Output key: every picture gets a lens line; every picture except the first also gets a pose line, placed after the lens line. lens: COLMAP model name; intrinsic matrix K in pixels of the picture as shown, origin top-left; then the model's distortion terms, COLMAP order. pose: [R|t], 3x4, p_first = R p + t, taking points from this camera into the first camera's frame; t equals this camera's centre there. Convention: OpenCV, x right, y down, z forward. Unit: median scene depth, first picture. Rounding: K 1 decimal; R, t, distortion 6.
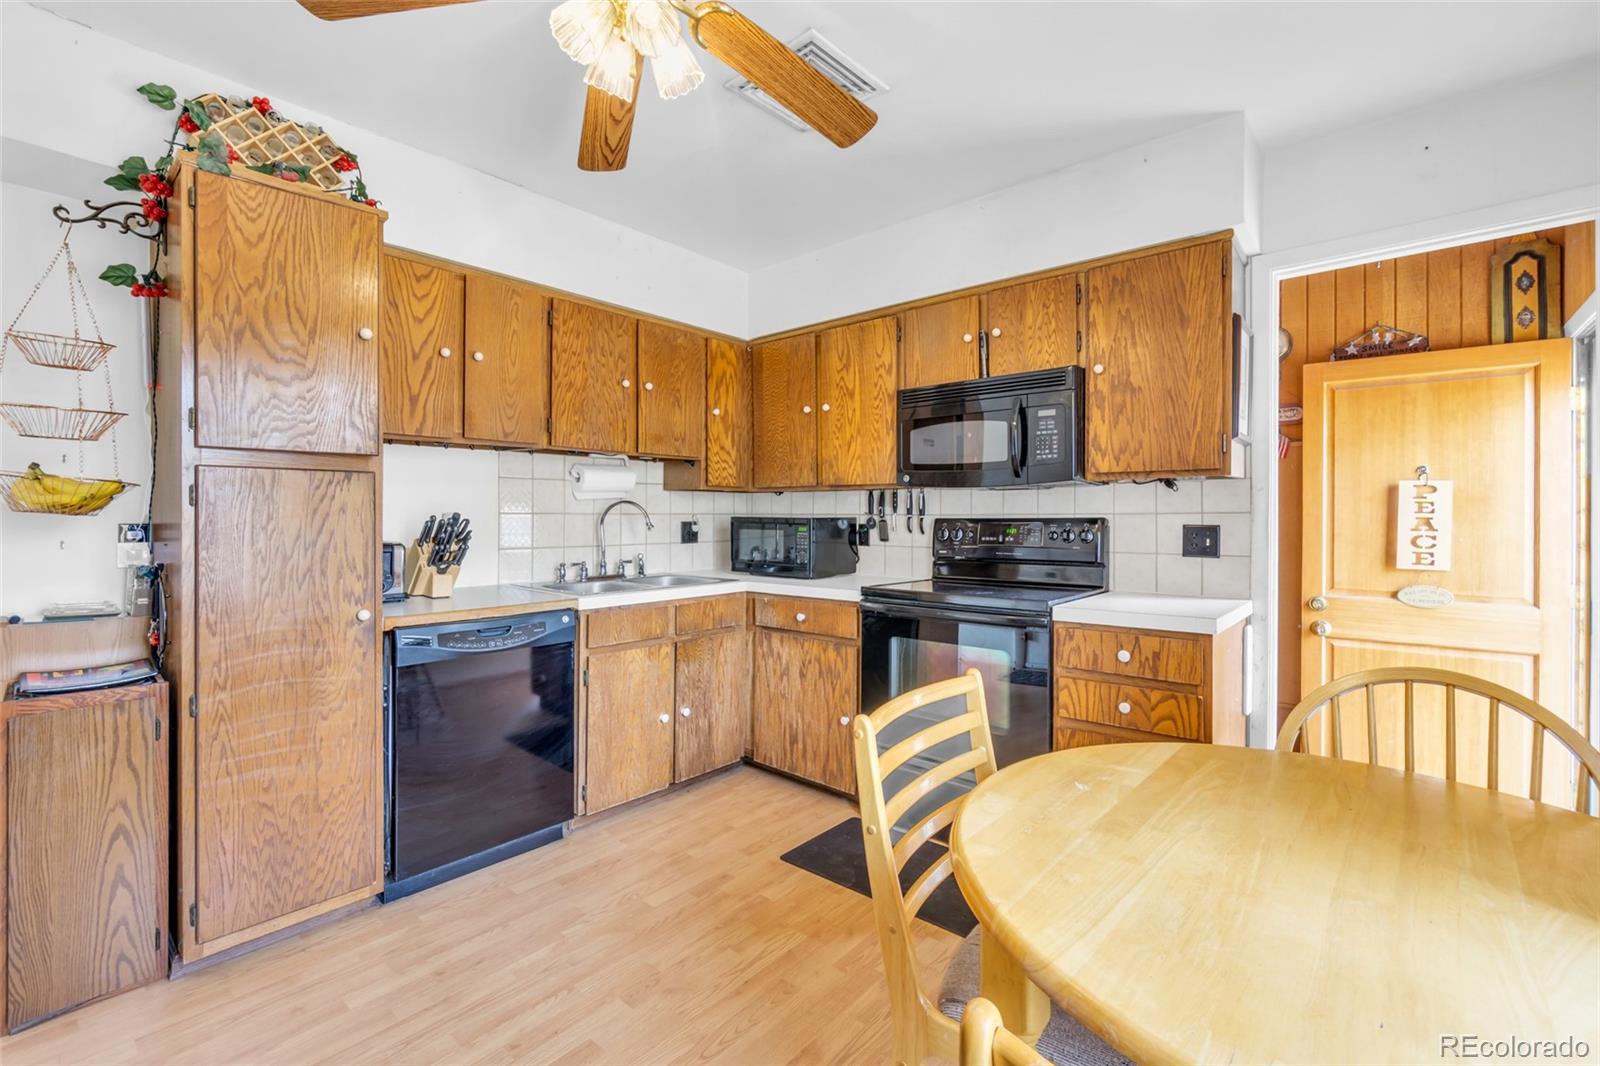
lens RADIAL K [[692.7, 0, 792.4], [0, 692.7, 516.1], [0, 0, 1]] dist [-0.007043, 0.002013]
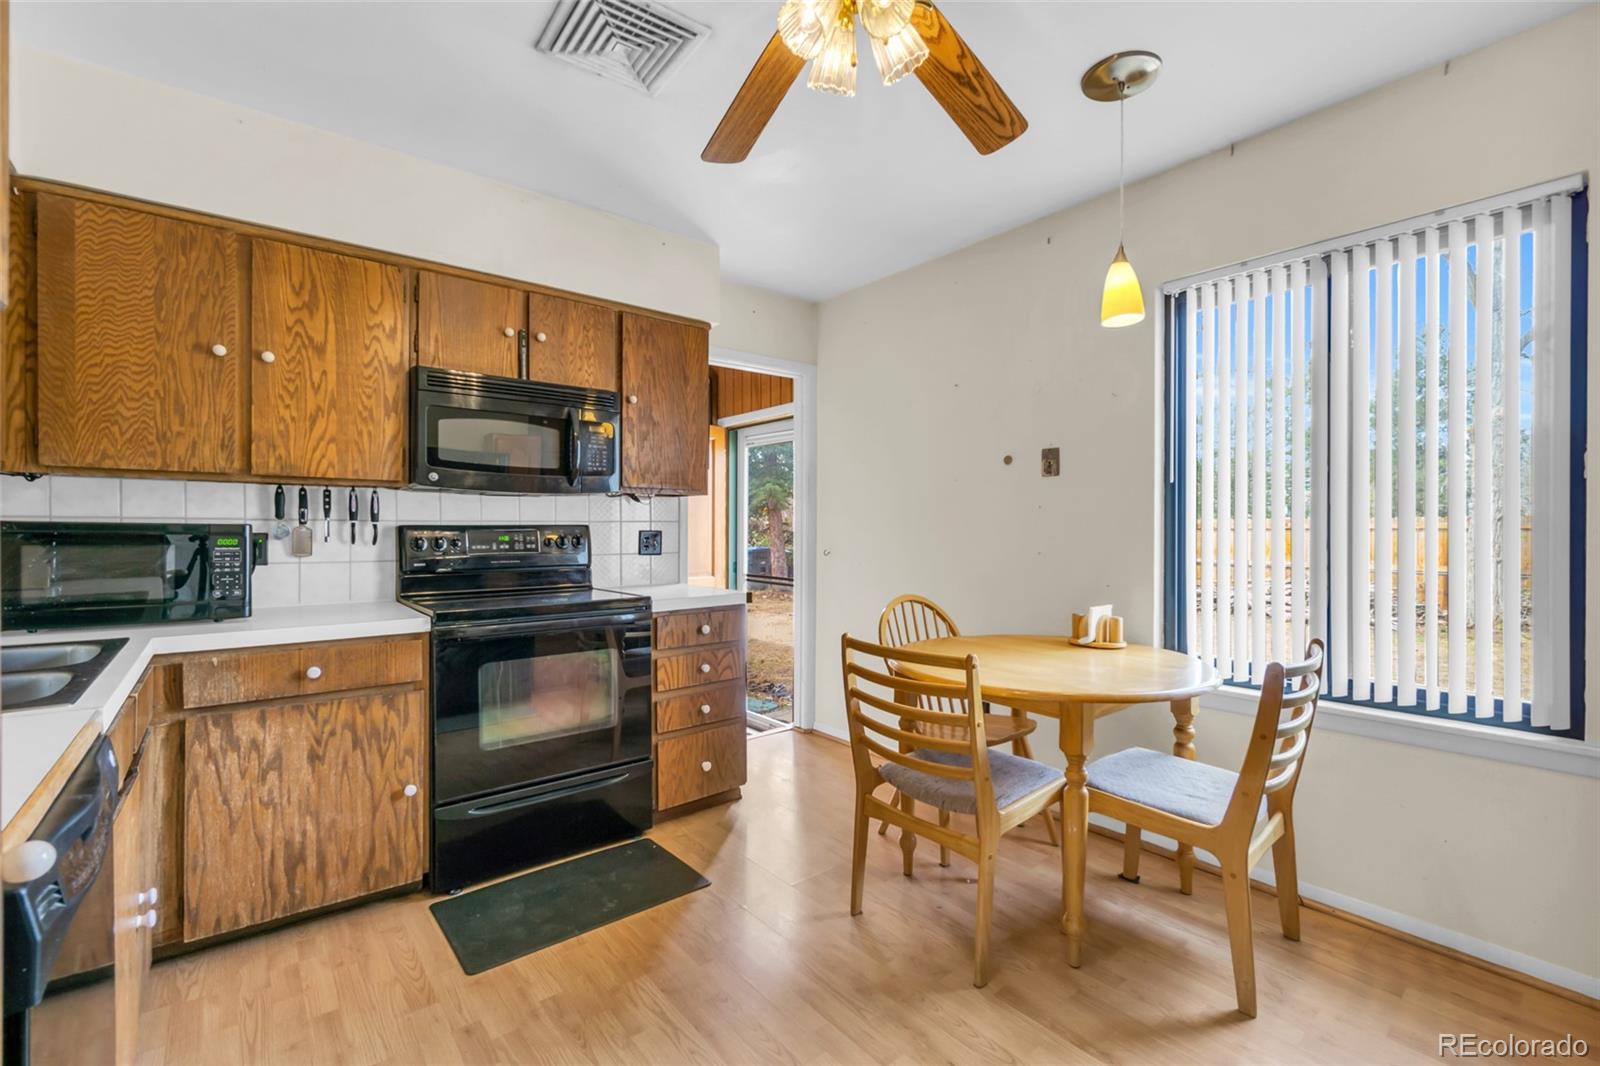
lens RADIAL K [[692.7, 0, 801.1], [0, 692.7, 531.7], [0, 0, 1]] dist [-0.007043, 0.002013]
pose [[0.173761, -0.009491, 0.984742, -0.637480], [-0.007018, 0.999916, 0.010875, -0.000812], [-0.984763, -0.008800, 0.173680, 0.475719]]
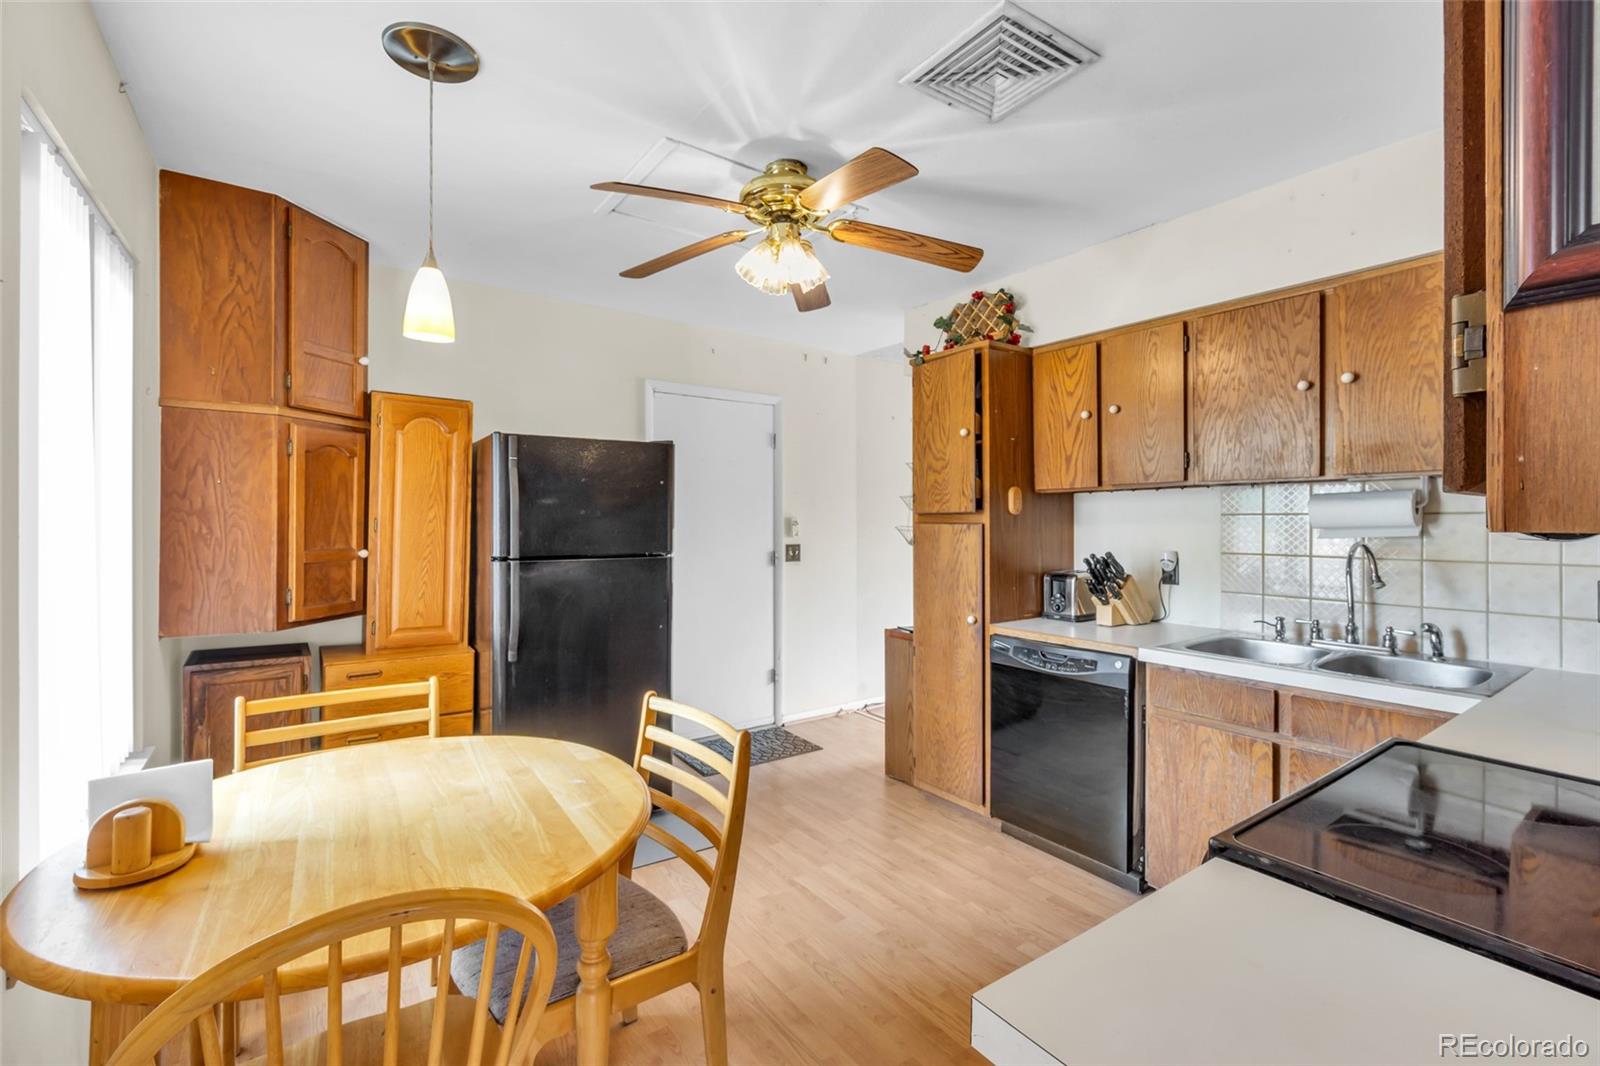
lens RADIAL K [[692.7, 0, 792.0], [0, 692.7, 523.0], [0, 0, 1]] dist [-0.007043, 0.002013]
pose [[-0.234156, -0.000158, -0.972199, 0.514251], [-0.003301, 0.999994, 0.000633, -0.036328], [0.972194, 0.003358, -0.234155, 0.542883]]
